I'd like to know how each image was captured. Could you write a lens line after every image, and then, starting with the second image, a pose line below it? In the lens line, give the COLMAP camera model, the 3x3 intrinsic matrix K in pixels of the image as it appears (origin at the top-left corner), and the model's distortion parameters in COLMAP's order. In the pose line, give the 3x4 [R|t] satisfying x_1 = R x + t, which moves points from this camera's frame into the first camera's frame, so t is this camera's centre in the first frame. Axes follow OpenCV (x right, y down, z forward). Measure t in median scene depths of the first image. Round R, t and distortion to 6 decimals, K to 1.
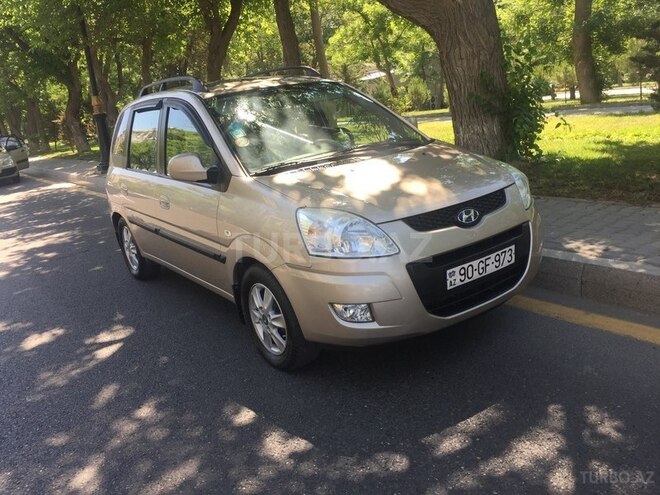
lens RADIAL K [[553.0, 0, 327.2], [0, 553.0, 249.9], [0, 0, 1]] dist [0.040571, -0.035744]
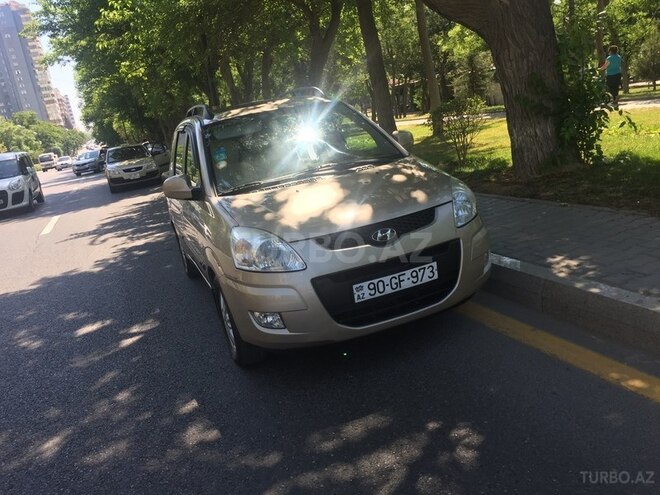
lens RADIAL K [[553.0, 0, 324.6], [0, 553.0, 245.8], [0, 0, 1]] dist [0.040571, -0.035744]
pose [[0.970833, 0.013974, -0.239351, 0.389688], [-0.013488, 0.999902, 0.003666, -0.040922], [0.239379, -0.000331, 0.970926, -0.069649]]
